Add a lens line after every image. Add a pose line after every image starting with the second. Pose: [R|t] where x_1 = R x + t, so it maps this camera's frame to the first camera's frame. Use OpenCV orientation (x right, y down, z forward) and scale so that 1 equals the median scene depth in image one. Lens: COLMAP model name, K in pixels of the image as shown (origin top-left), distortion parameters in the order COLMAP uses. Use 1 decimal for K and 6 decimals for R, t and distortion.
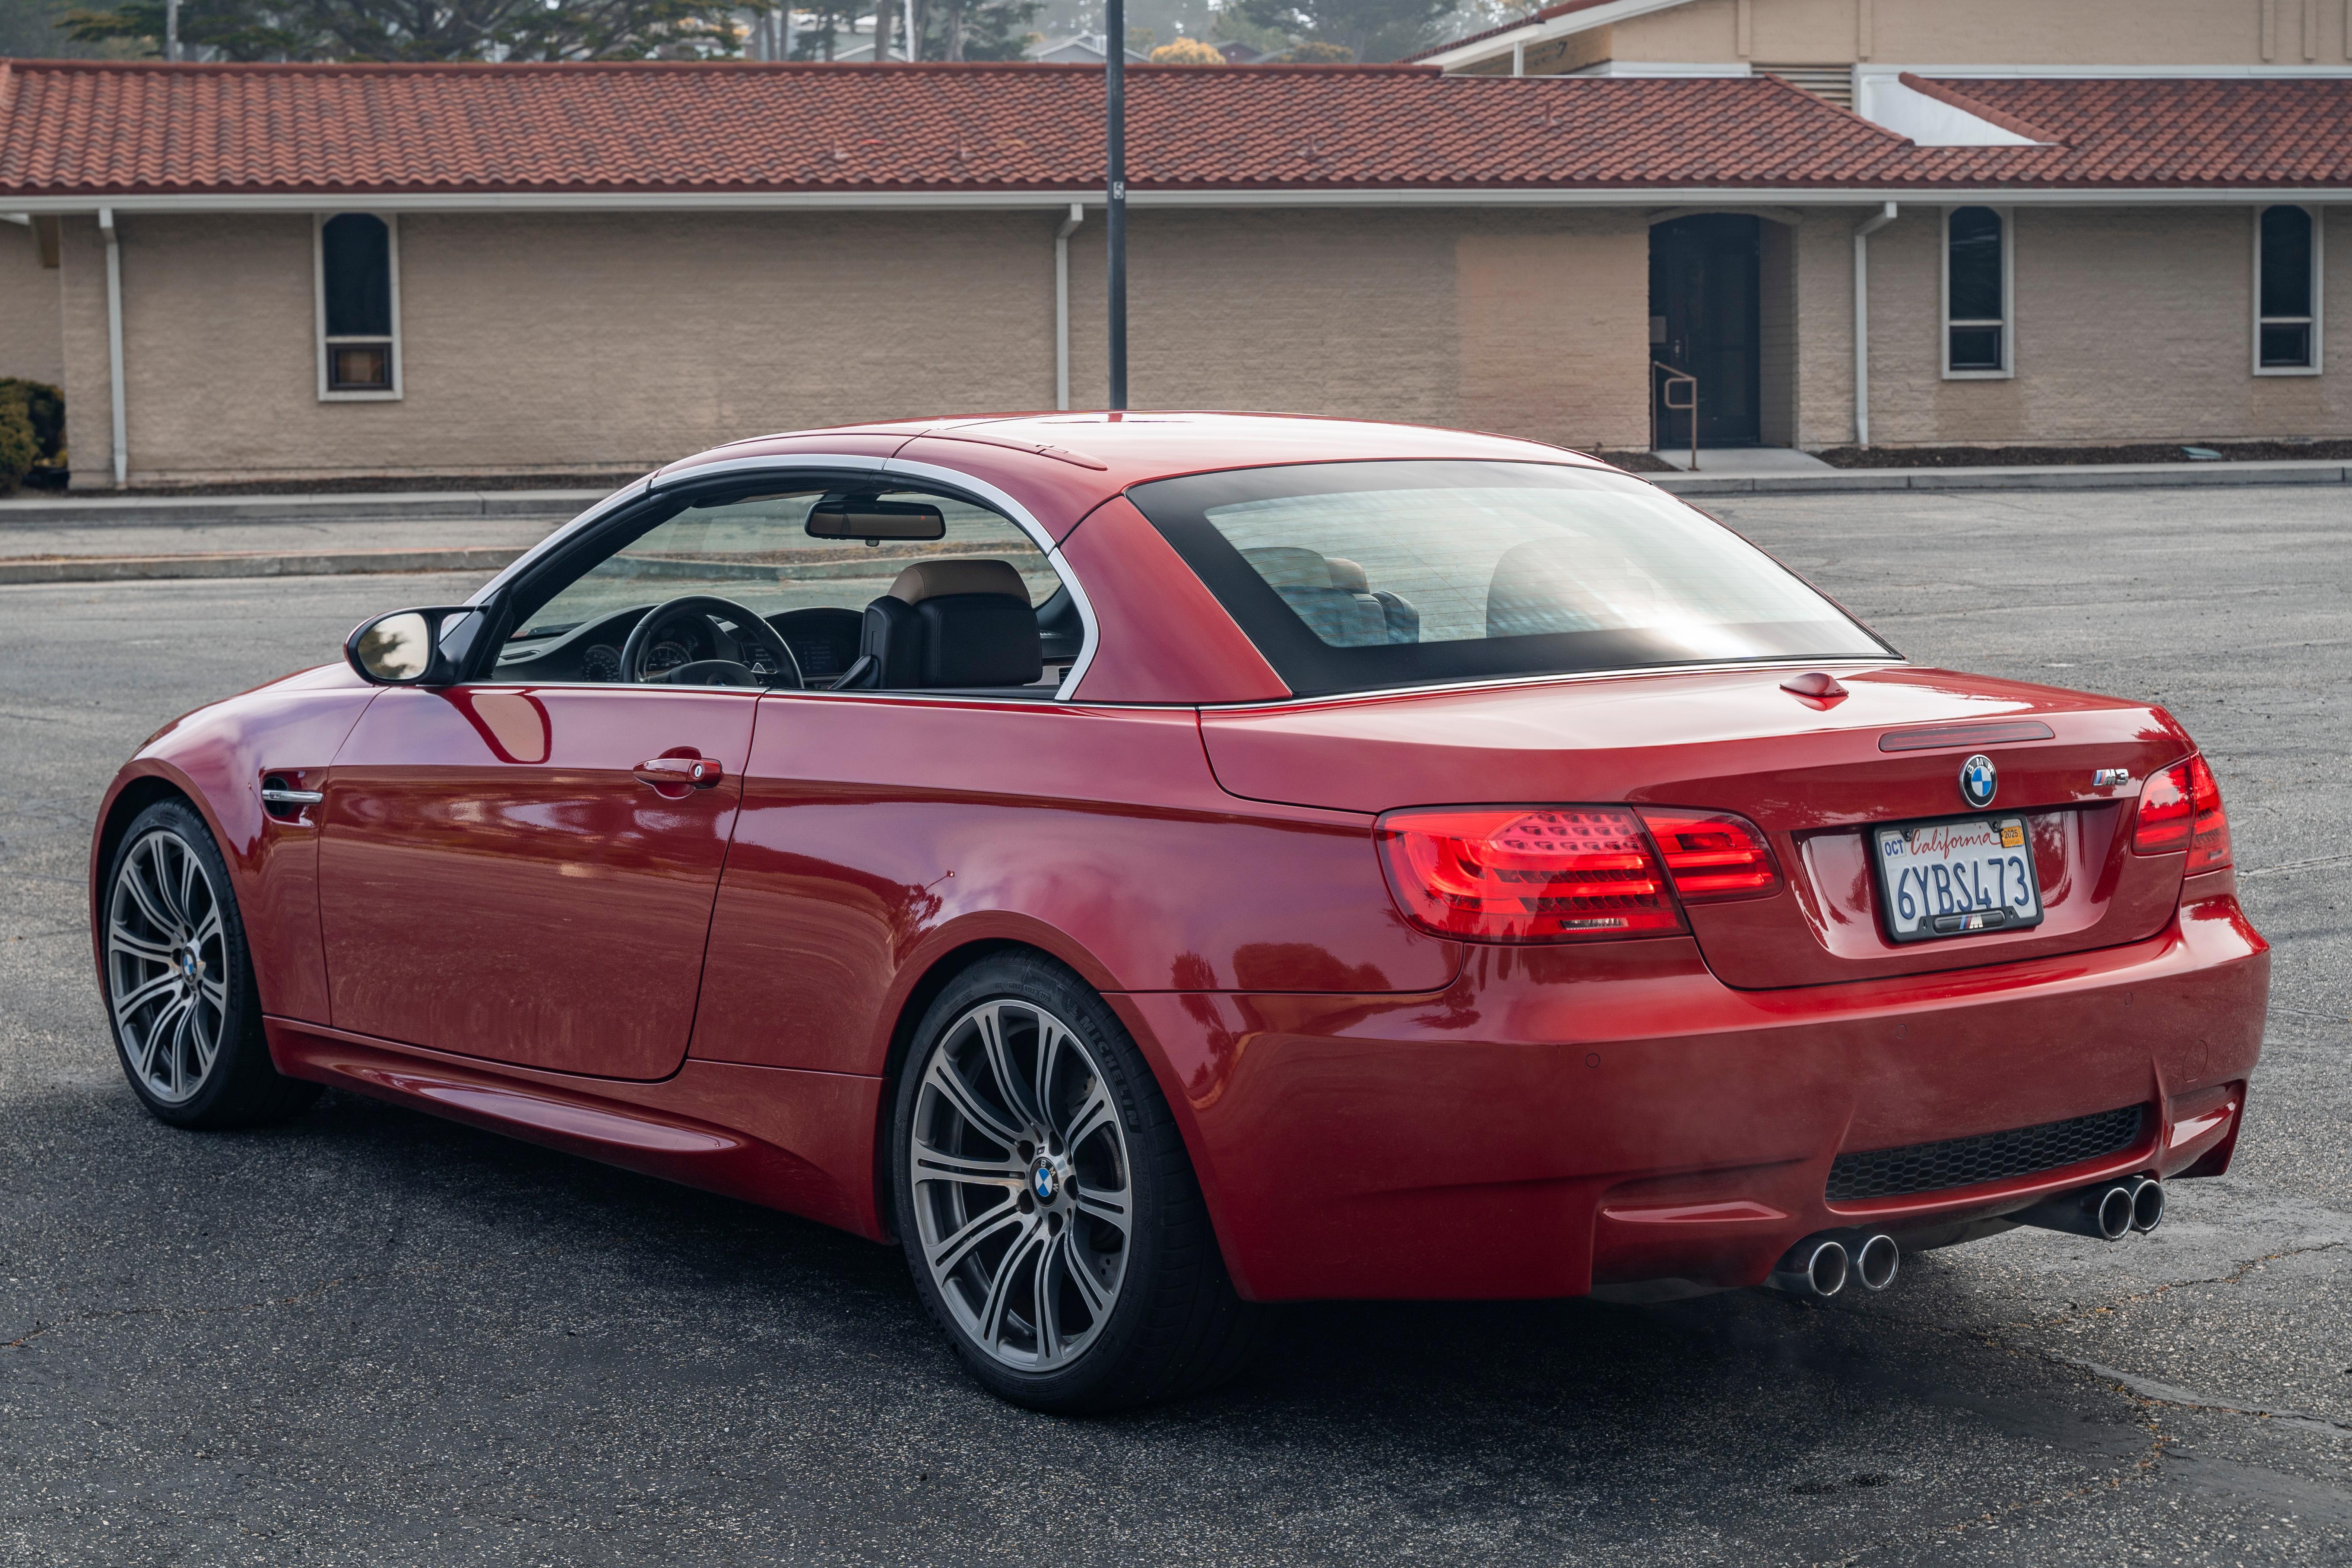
lens RADIAL K [[3994.5, 0, 1187.8], [0, 3994.5, 798.5], [0, 0, 1]] dist [-0.014764, 0.000000]
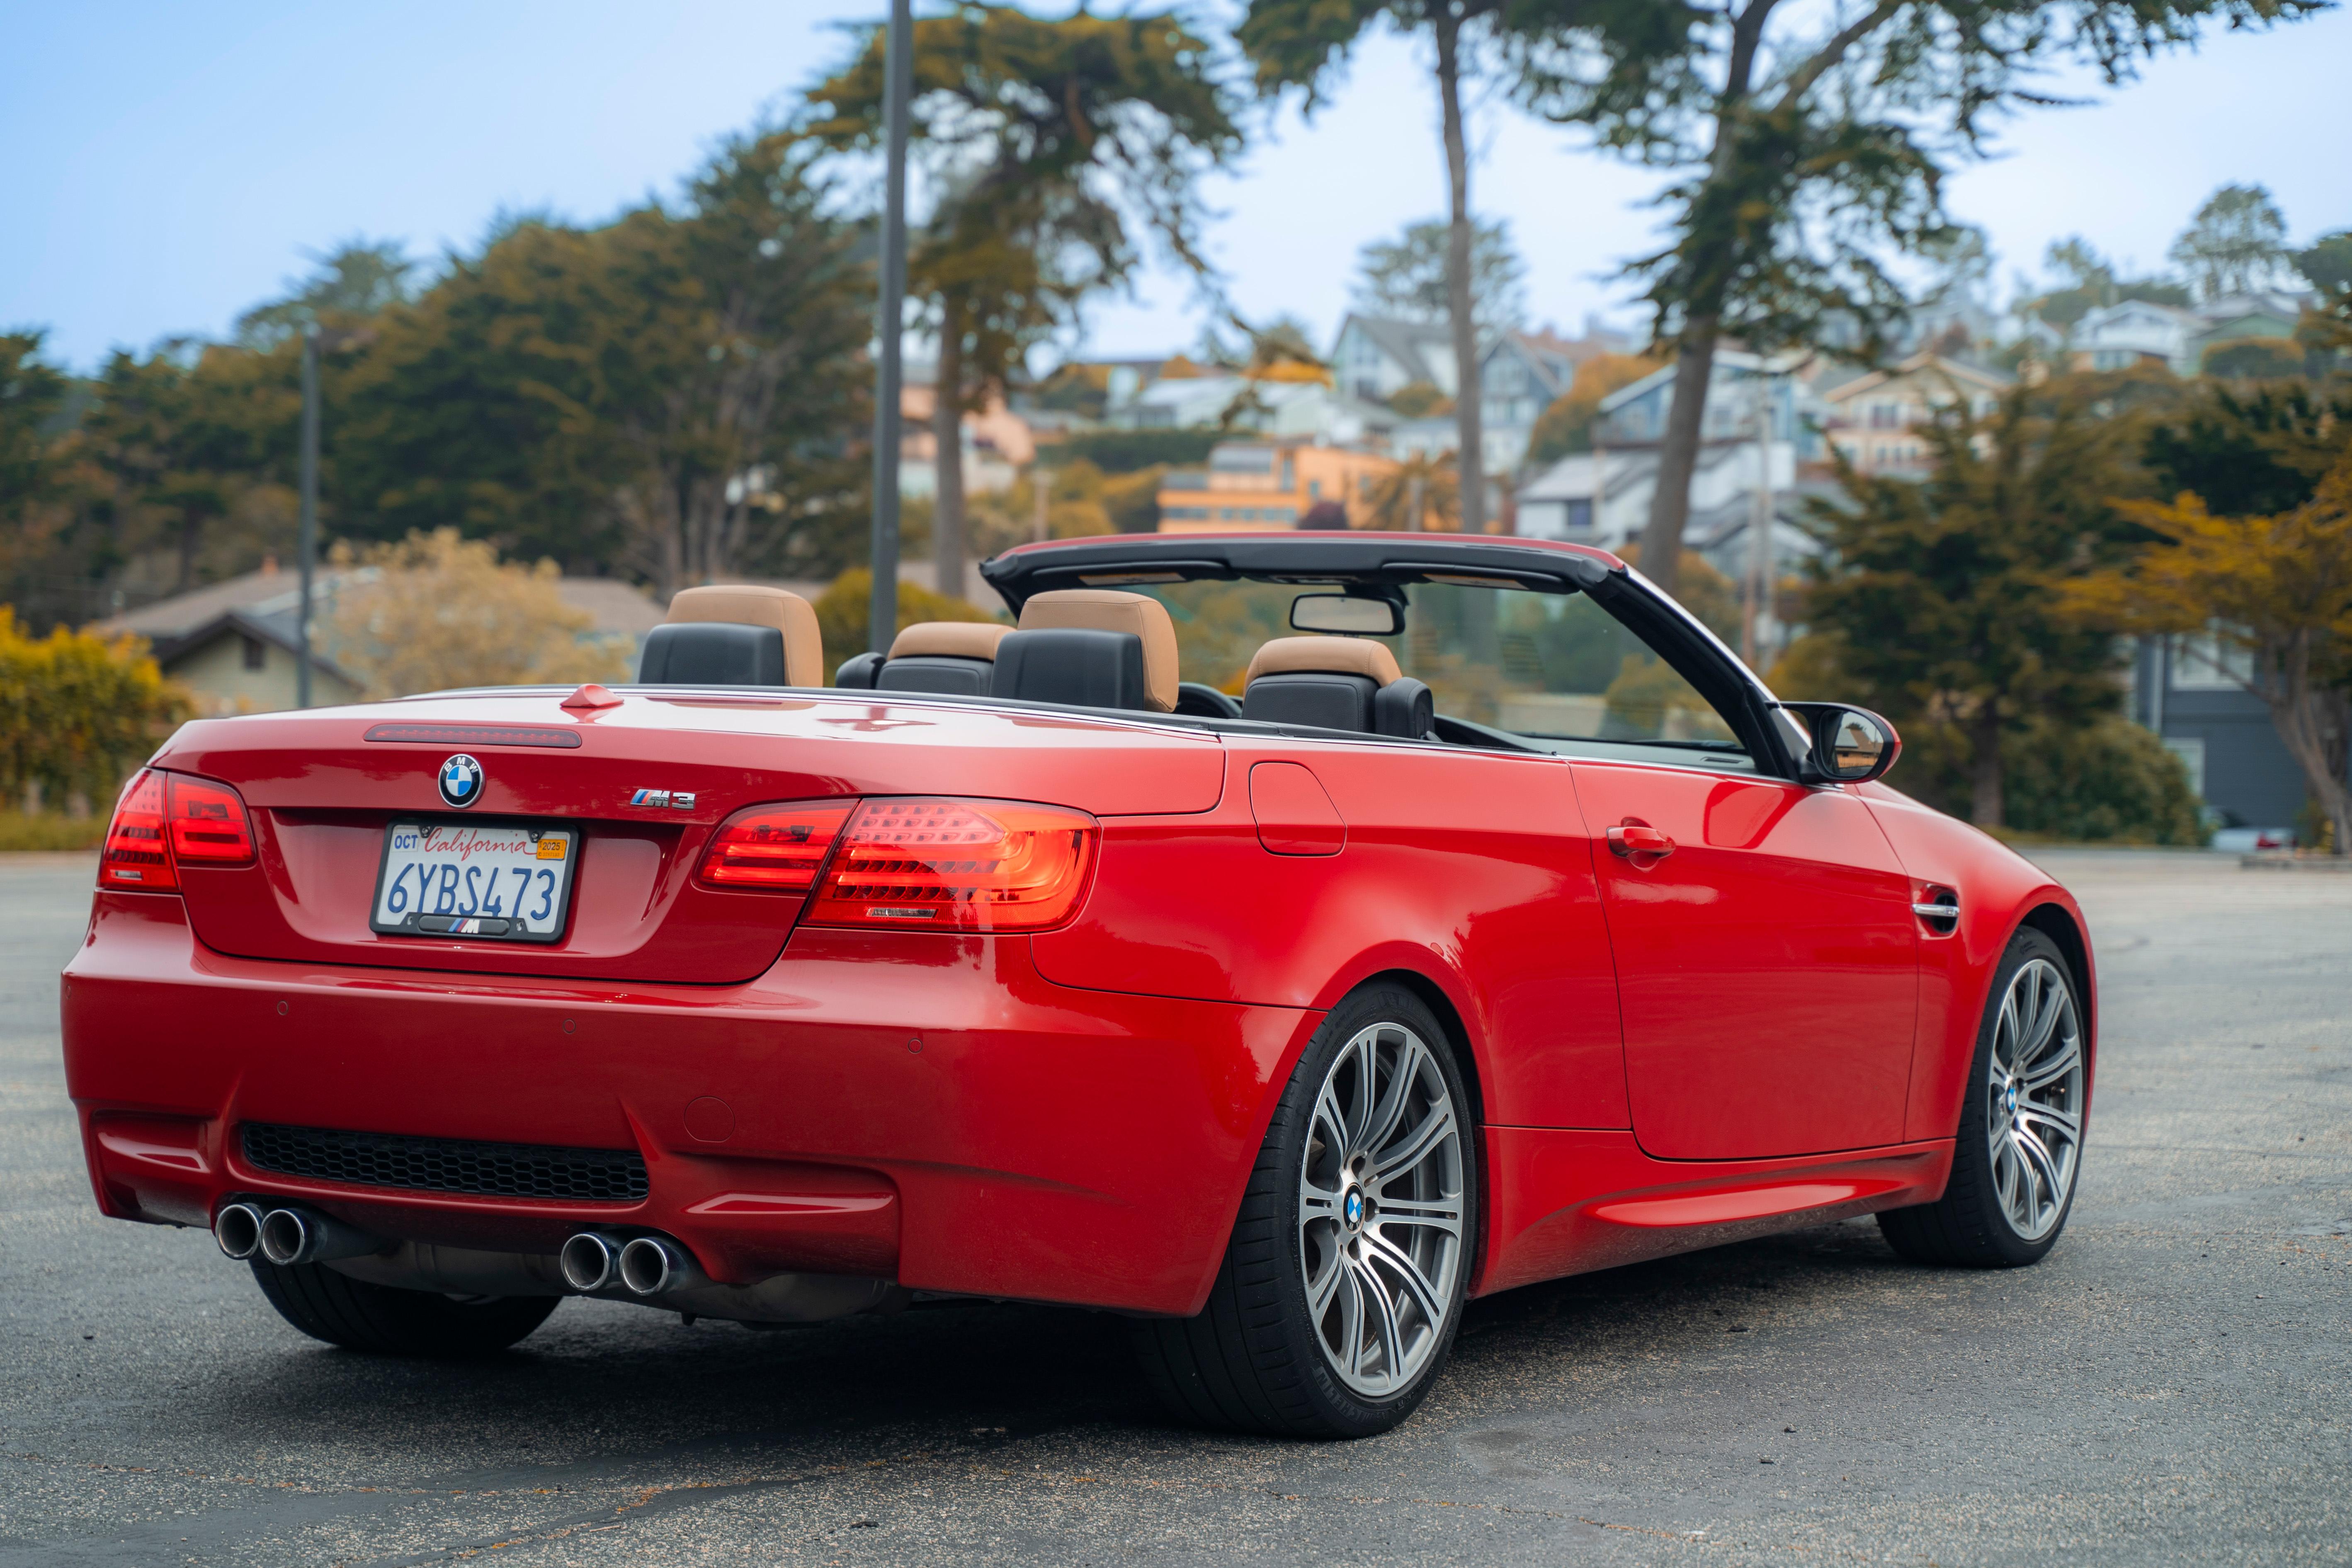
lens RADIAL K [[5057.0, 0, 1161.5], [0, 5057.0, 776.0], [0, 0, 1]] dist [0.025763, 0.000000]
pose [[0.391807, 0.023258, -0.919754, 0.991305], [-0.114180, 0.993181, -0.023525, 0.002853], [0.912935, 0.114235, 0.391791, 0.470469]]
